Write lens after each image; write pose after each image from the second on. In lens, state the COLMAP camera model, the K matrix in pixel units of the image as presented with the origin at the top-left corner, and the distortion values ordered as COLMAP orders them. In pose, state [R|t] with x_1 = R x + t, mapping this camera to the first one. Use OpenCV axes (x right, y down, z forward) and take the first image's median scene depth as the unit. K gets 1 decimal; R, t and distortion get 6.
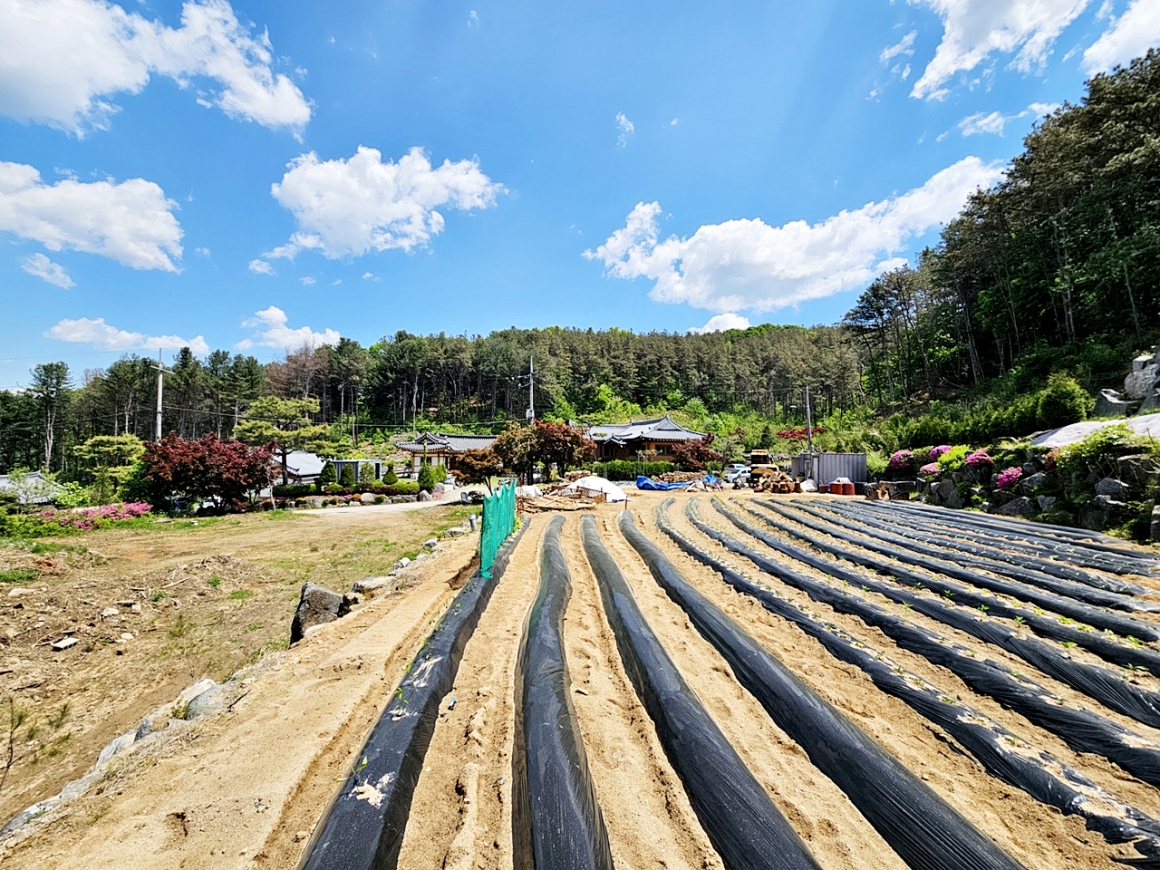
lens RADIAL K [[476.4, 0, 579.4], [0, 476.4, 430.7], [0, 0, 1]] dist [-0.000718, 0.001679]
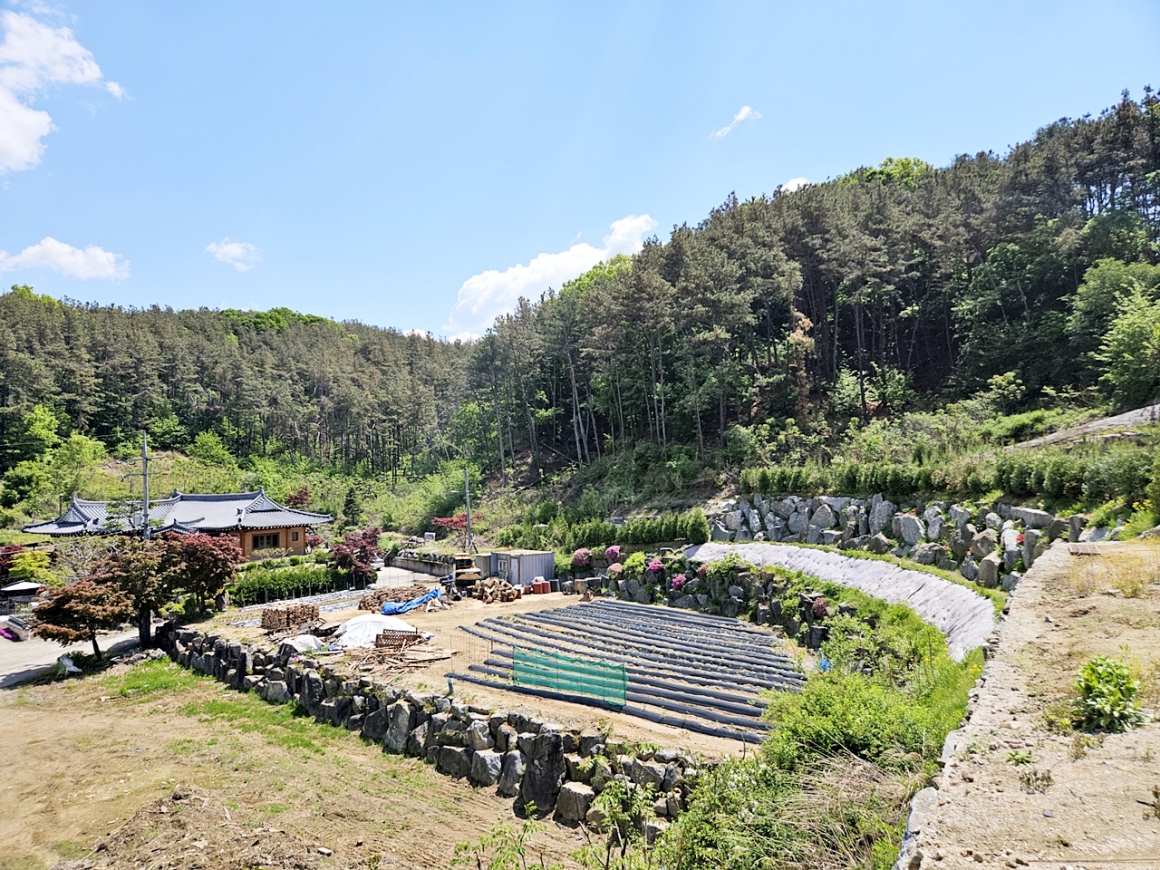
lens RADIAL K [[764.9, 0, 577.3], [0, 764.9, 445.9], [0, 0, 1]] dist [0.069189, -0.009976]
pose [[0.695596, 0.015000, 0.718277, -0.538433], [-0.008844, 0.999885, -0.012316, -0.149719], [-0.718379, 0.002214, 0.695649, -0.228199]]
